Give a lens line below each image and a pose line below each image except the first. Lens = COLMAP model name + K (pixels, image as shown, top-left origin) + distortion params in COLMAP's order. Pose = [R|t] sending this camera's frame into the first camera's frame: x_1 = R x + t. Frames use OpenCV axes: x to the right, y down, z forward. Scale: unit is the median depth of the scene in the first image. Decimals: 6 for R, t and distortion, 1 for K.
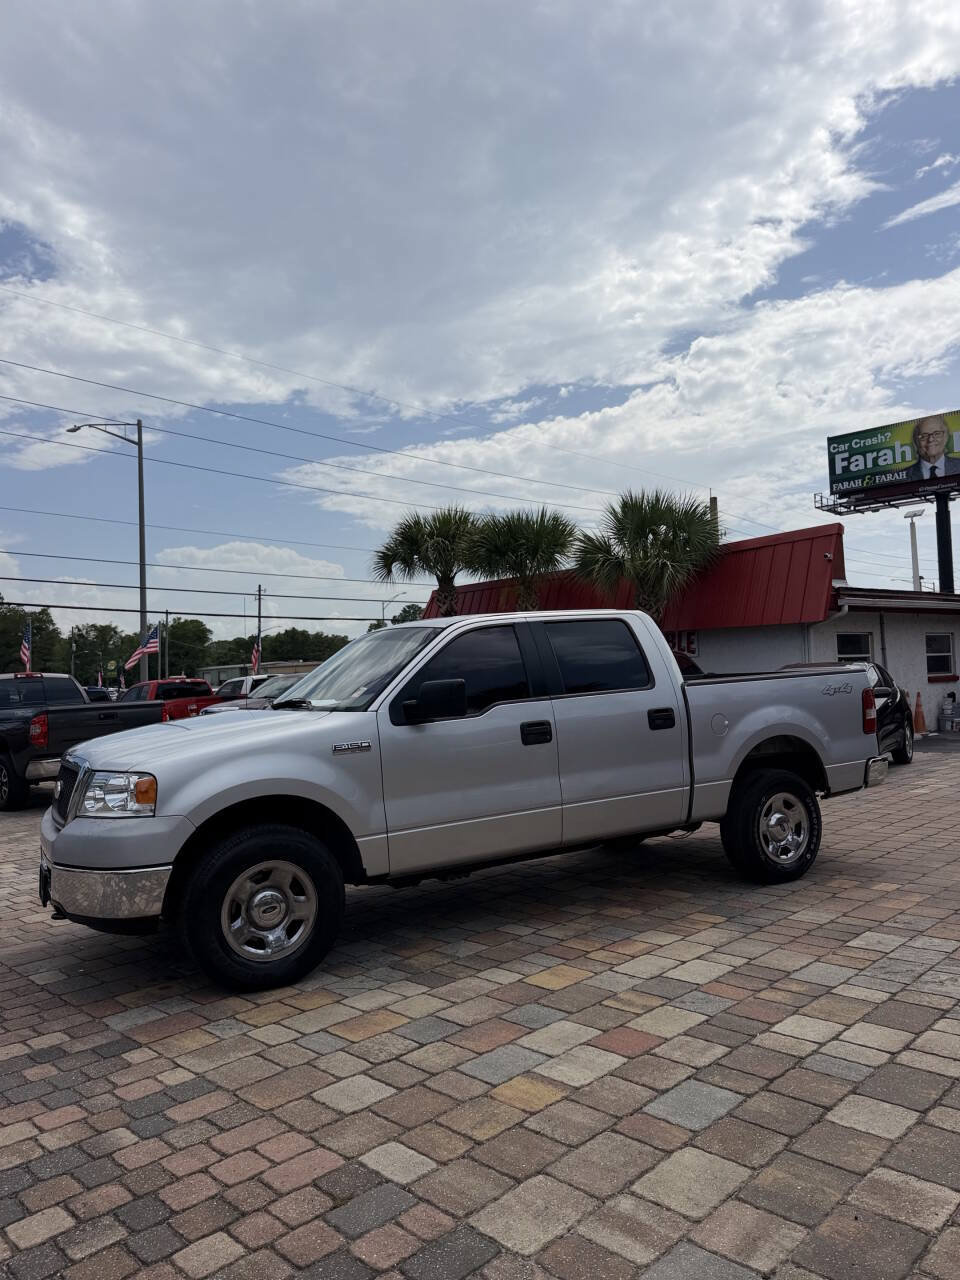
lens RADIAL K [[886.9, 0, 487.1], [0, 886.9, 666.4], [0, 0, 1]] dist [0.064019, -0.091539]
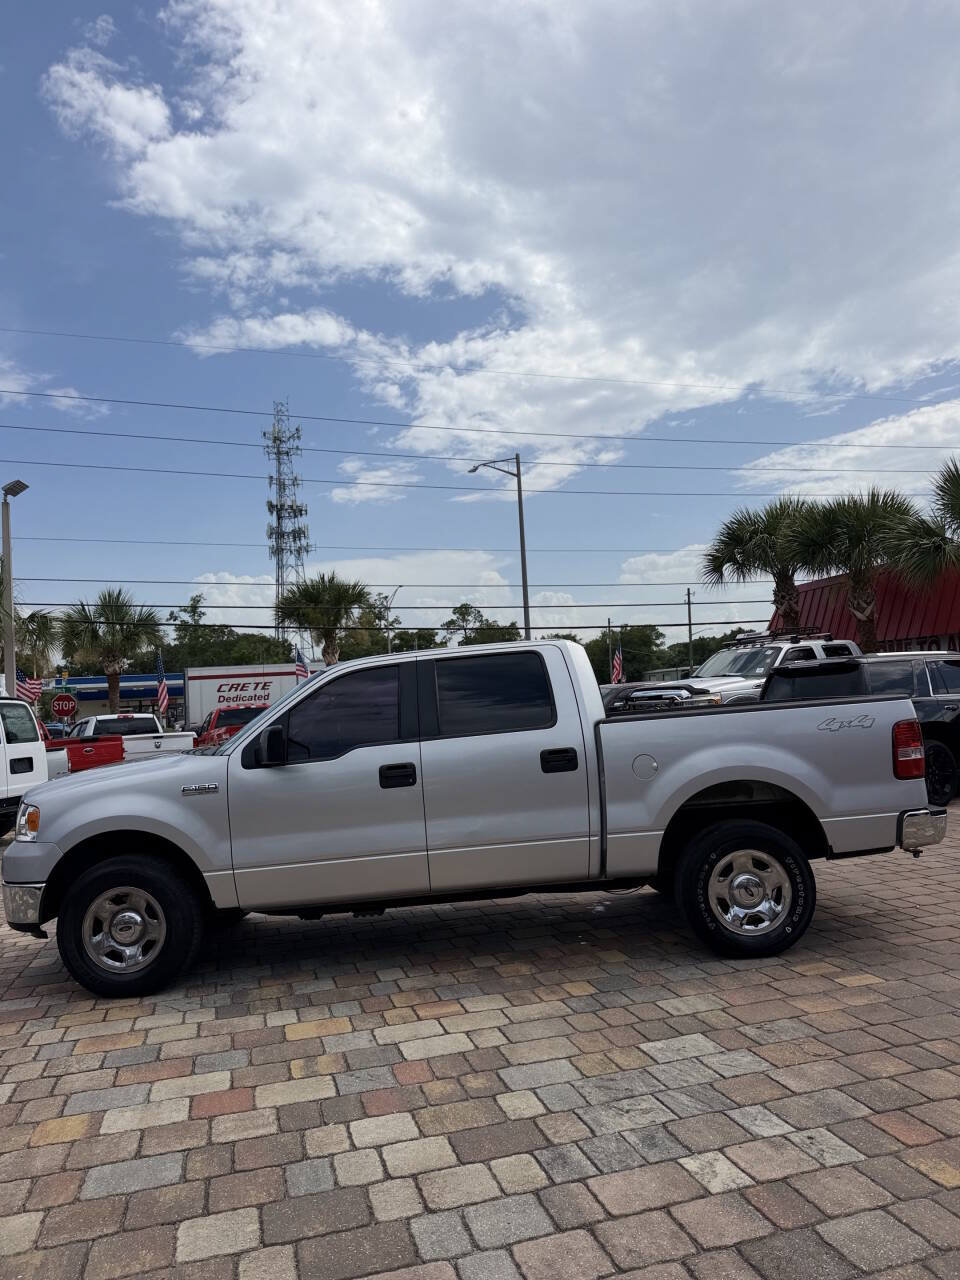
lens RADIAL K [[886.9, 0, 487.1], [0, 886.9, 666.4], [0, 0, 1]] dist [0.064019, -0.091539]
pose [[0.872150, -0.033309, -0.488104, 0.633642], [0.032898, 0.999414, -0.009420, -0.034899], [0.488131, -0.007842, 0.872735, 0.187332]]
